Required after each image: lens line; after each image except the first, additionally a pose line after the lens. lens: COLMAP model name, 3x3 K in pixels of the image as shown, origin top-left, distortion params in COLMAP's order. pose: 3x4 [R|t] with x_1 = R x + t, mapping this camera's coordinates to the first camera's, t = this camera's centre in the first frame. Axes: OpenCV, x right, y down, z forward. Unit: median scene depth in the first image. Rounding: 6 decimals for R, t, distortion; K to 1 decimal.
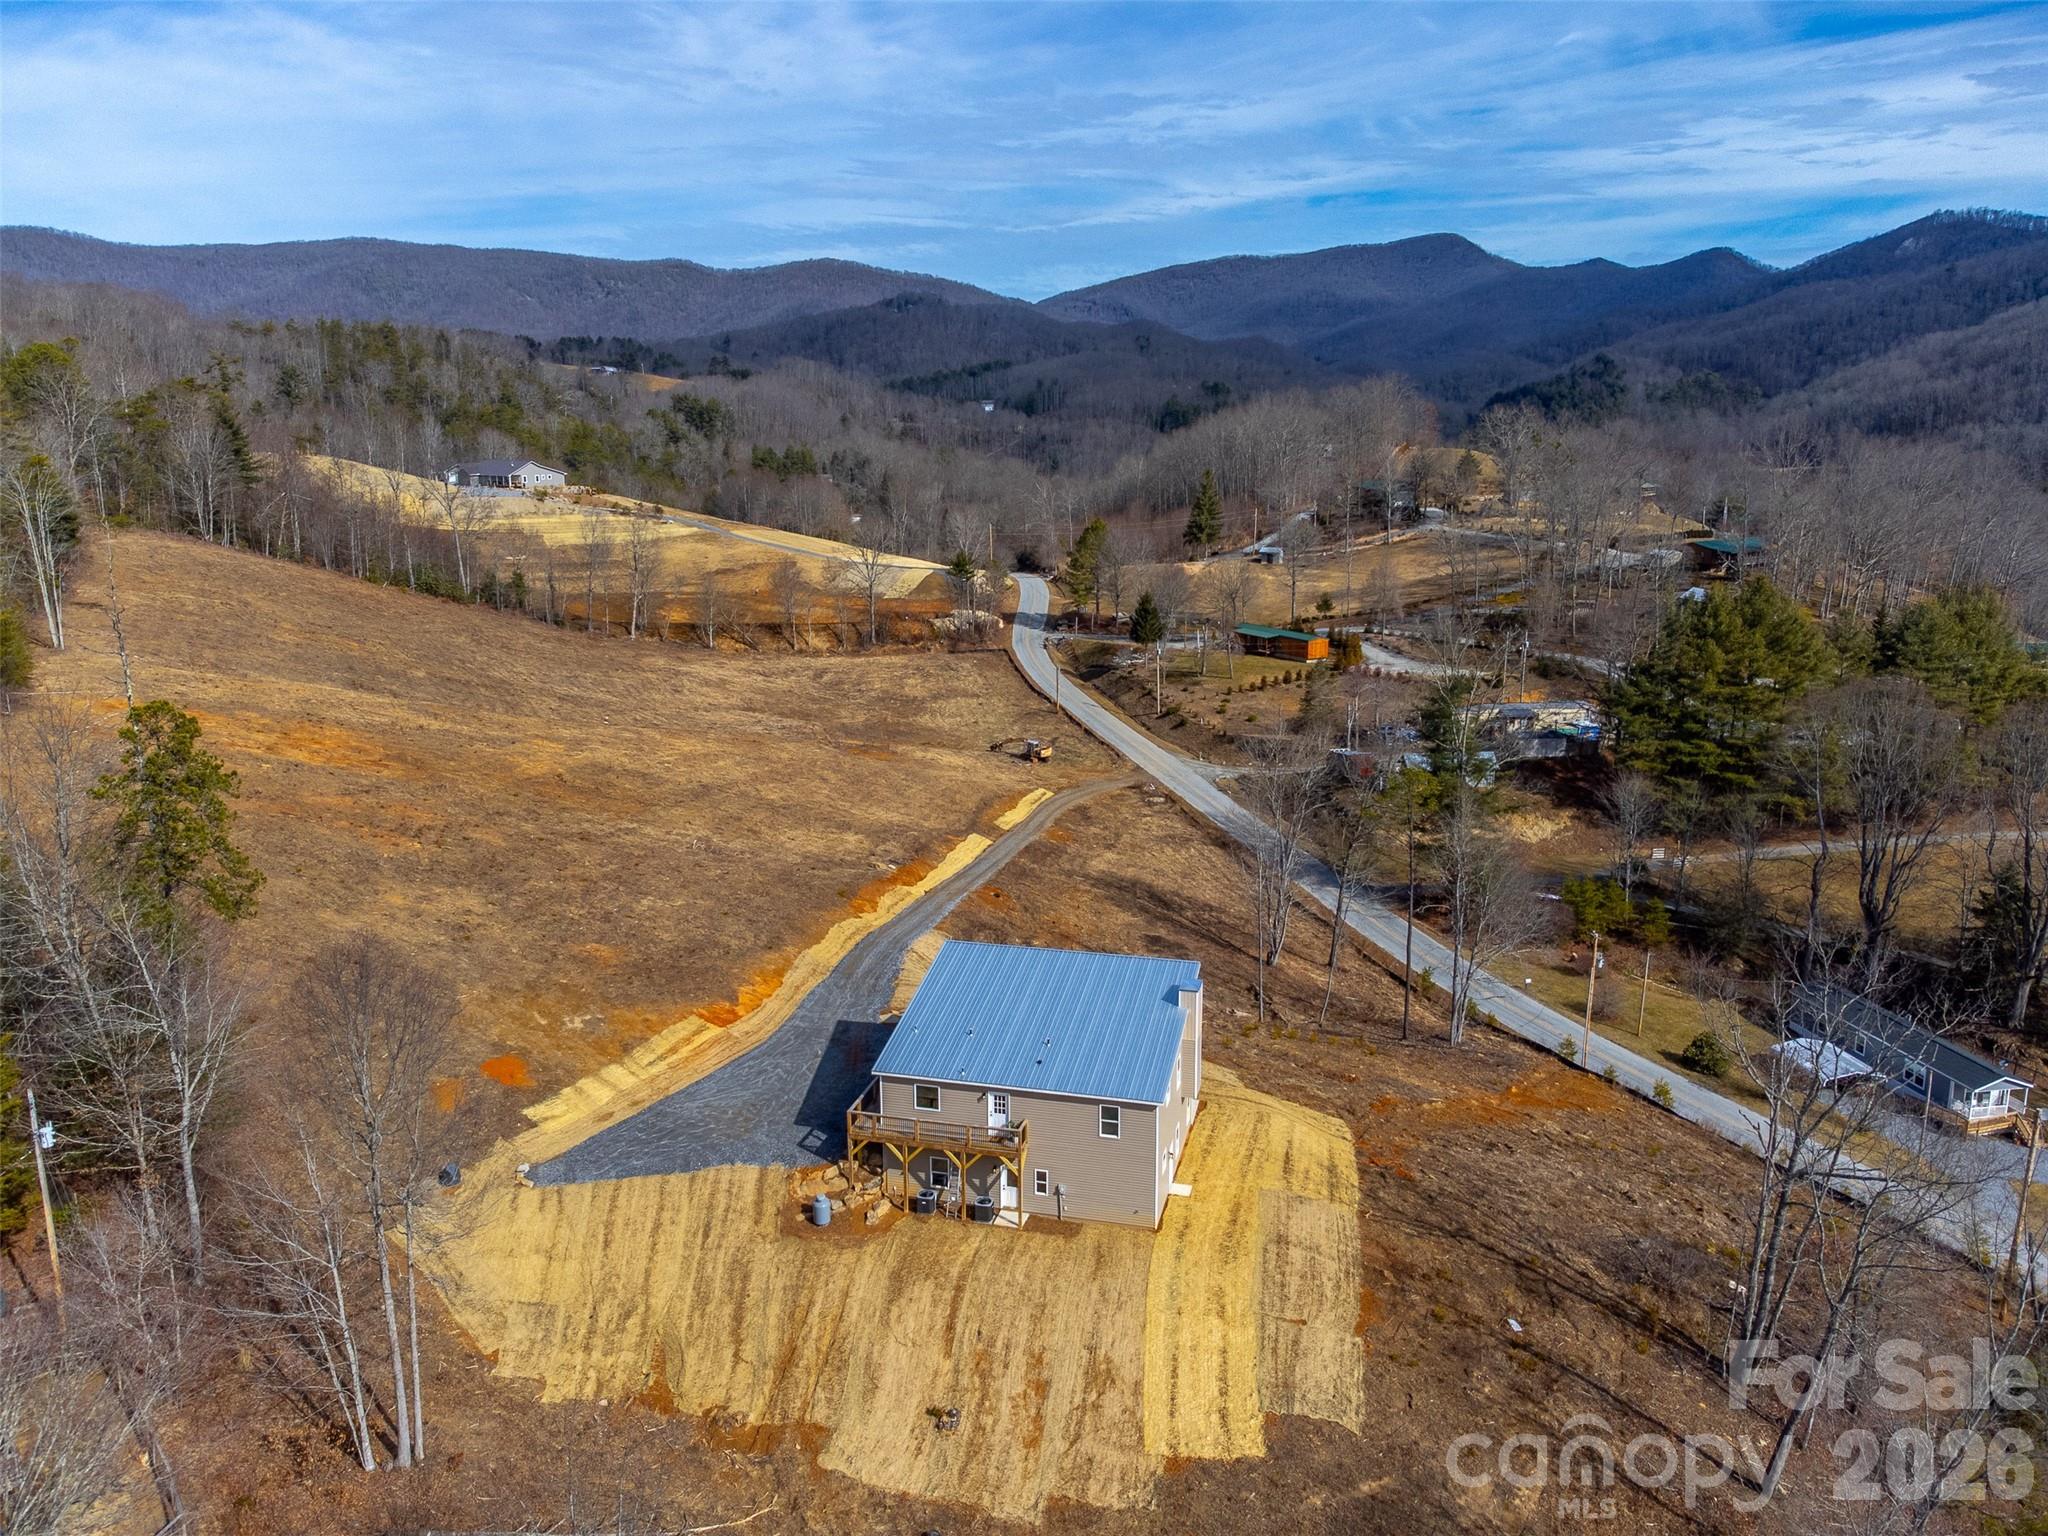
lens RADIAL K [[1549.4, 0, 1023.7], [0, 1549.4, 713.2], [0, 0, 1]] dist [0.073854, -0.009248]
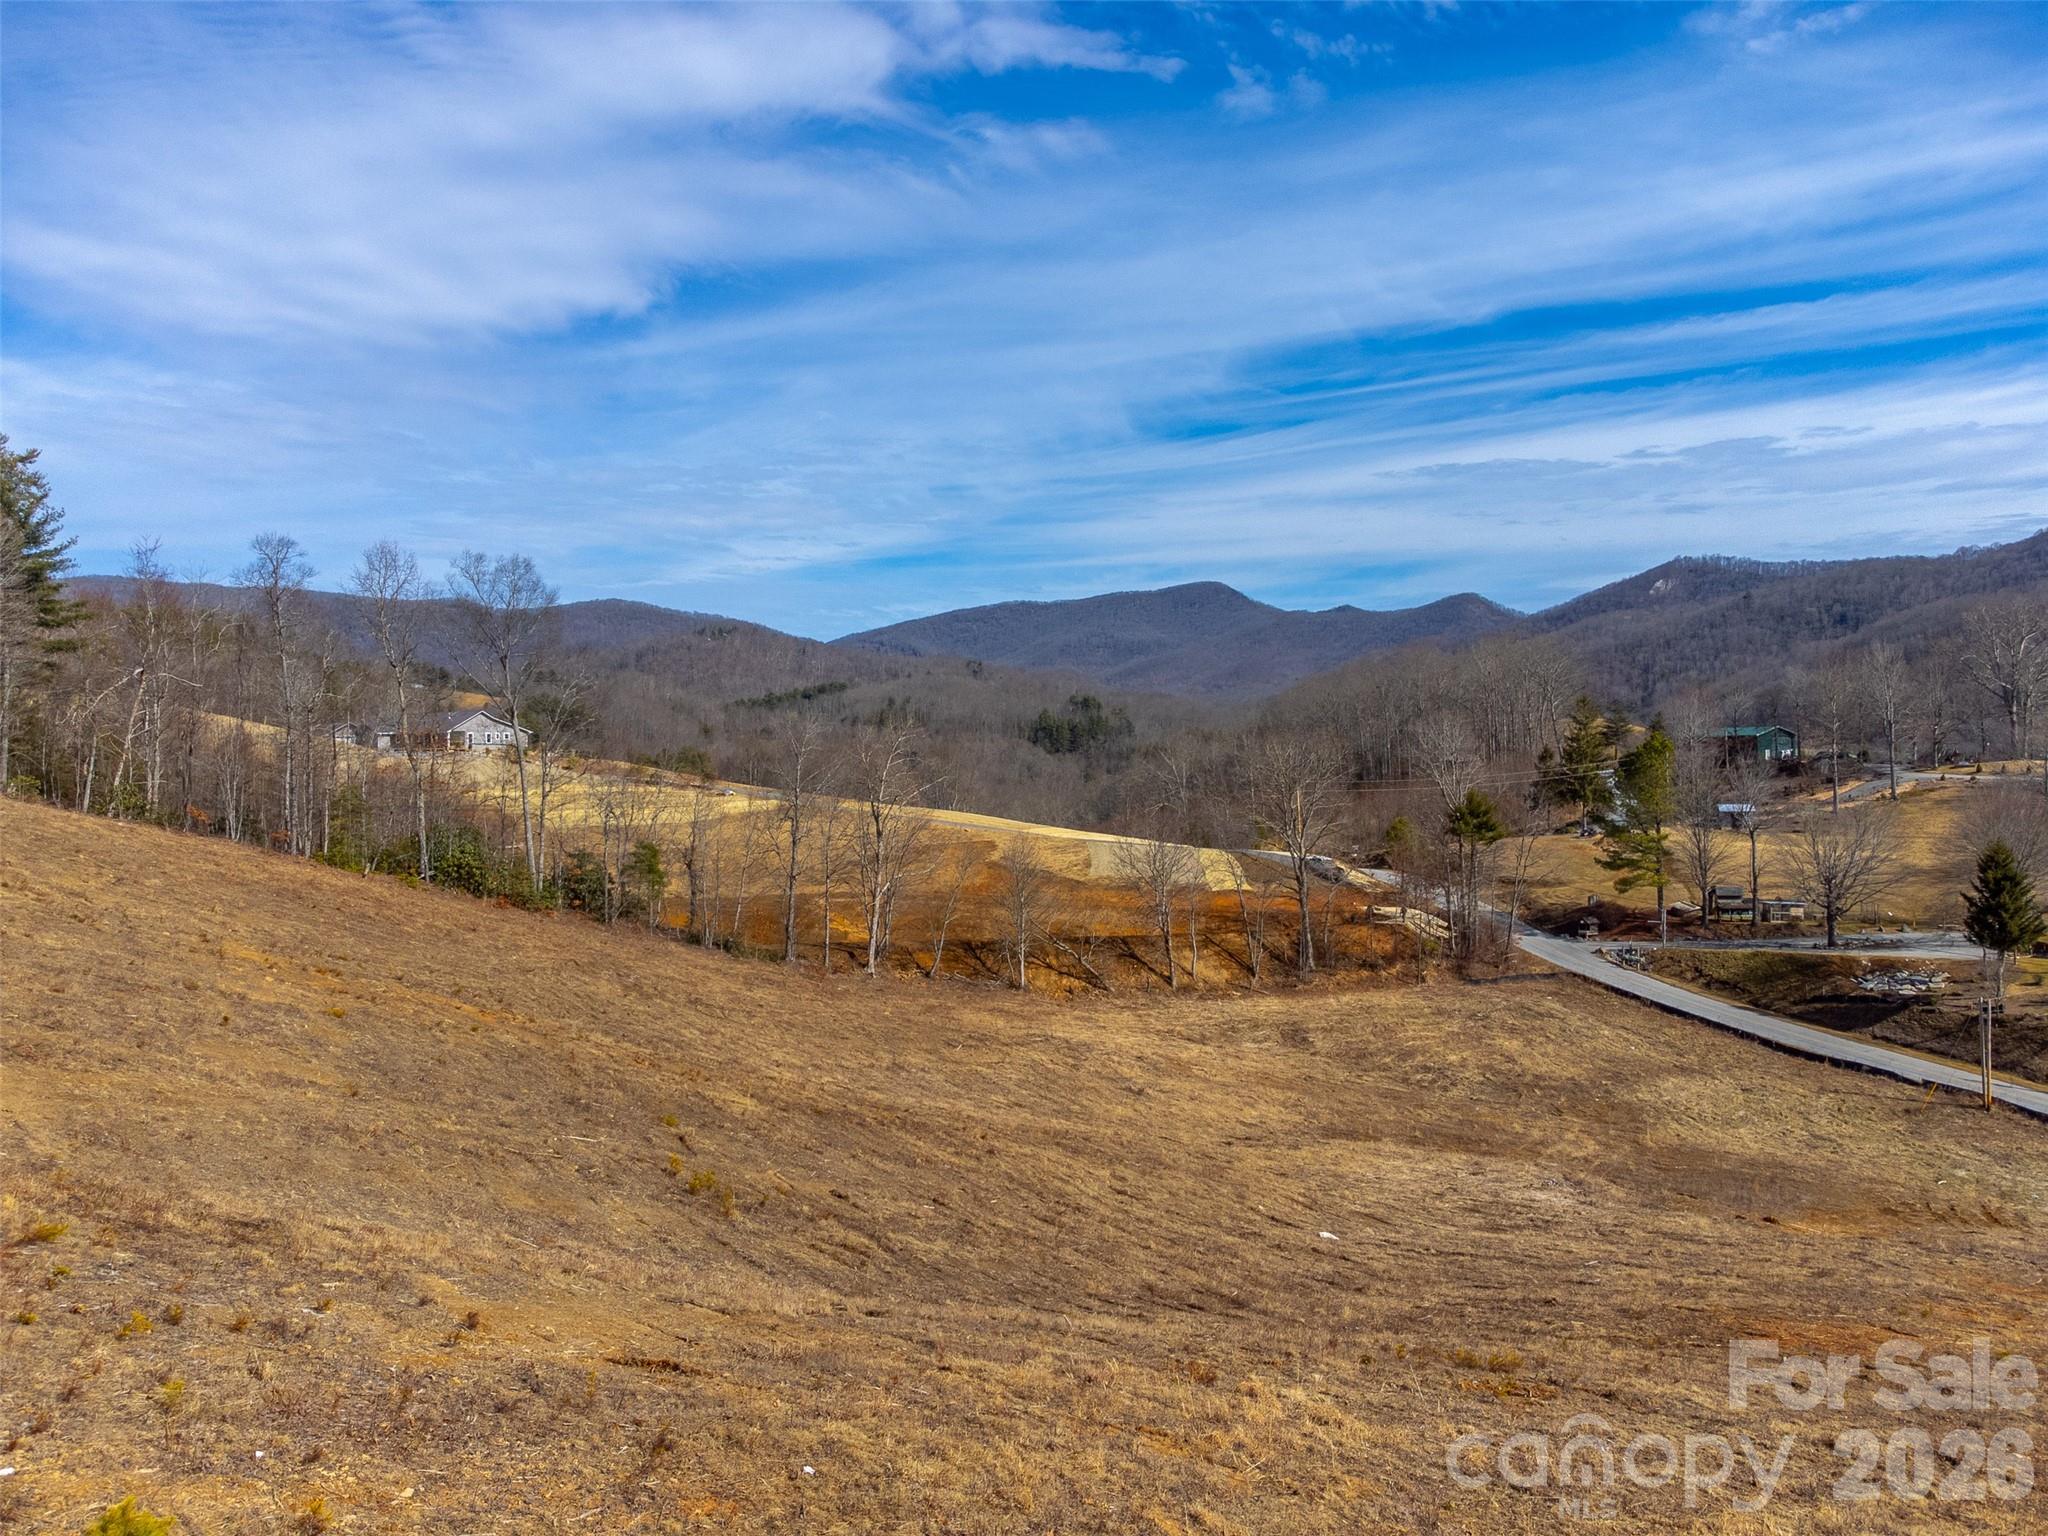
lens RADIAL K [[1549.4, 0, 1023.7], [0, 1549.4, 713.2], [0, 0, 1]] dist [0.073854, -0.009248]
pose [[0.989445, -0.011251, 0.144471, -0.278289], [0.042028, 0.976409, -0.211800, -0.023453], [-0.138680, 0.215636, 0.966576, 0.520342]]
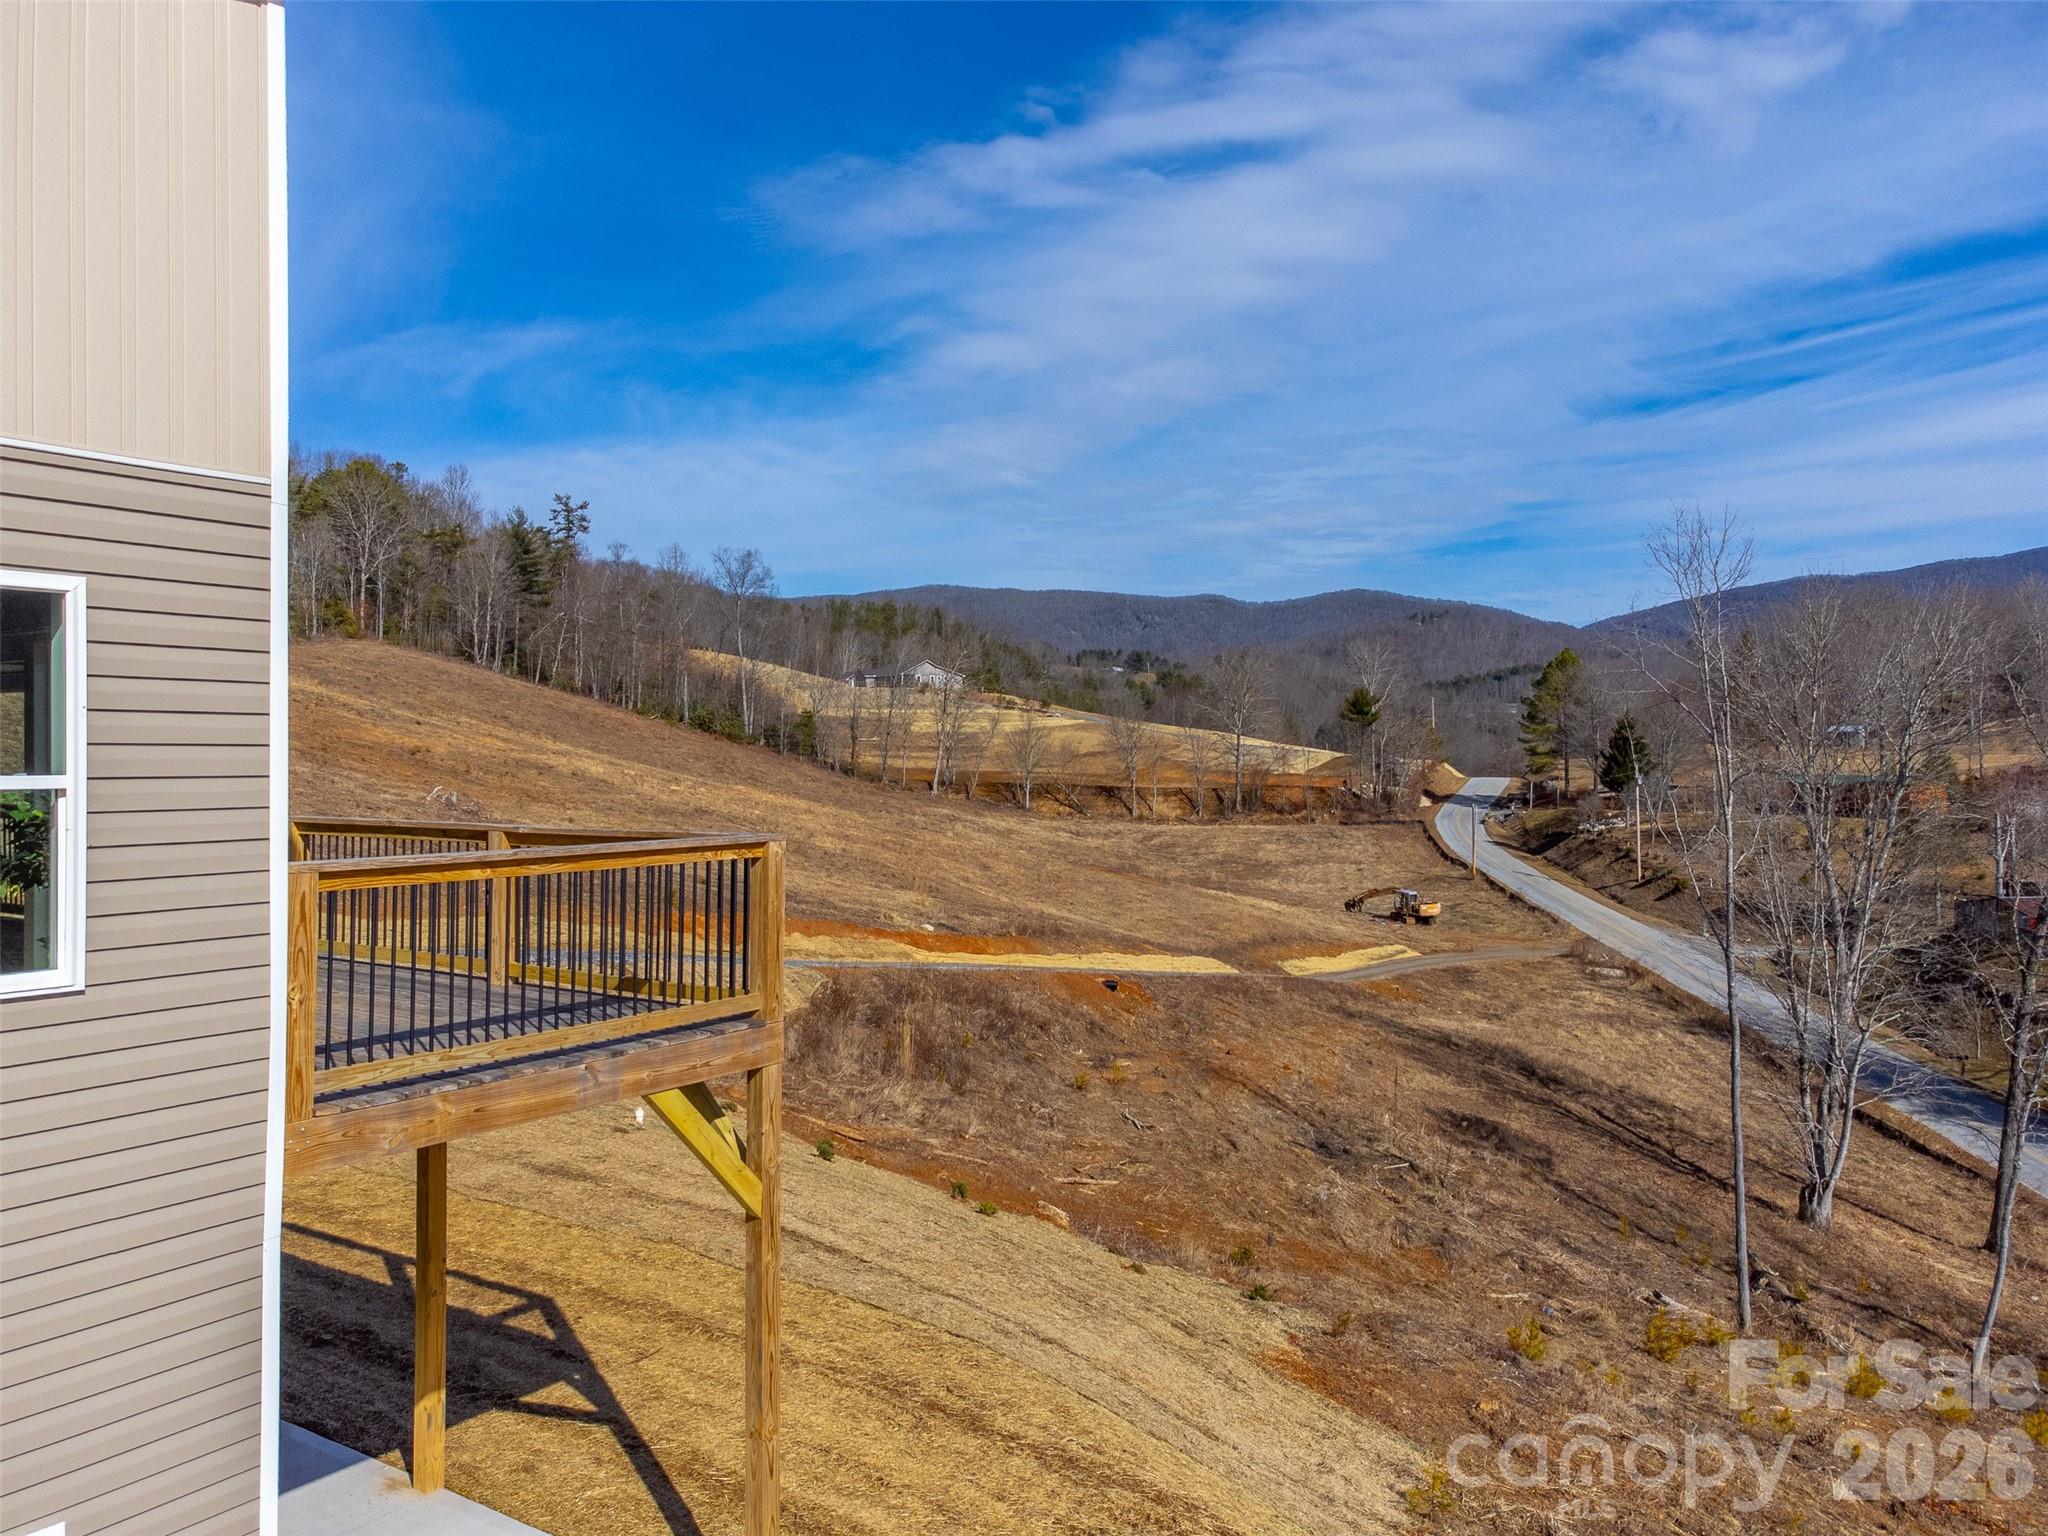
lens RADIAL K [[1549.4, 0, 1023.7], [0, 1549.4, 713.2], [0, 0, 1]] dist [0.073854, -0.009248]
pose [[0.943913, -0.005512, -0.330148, 0.054662], [-0.064099, 0.977781, -0.199588, 0.067541], [0.323913, 0.209556, 0.922587, 0.283653]]
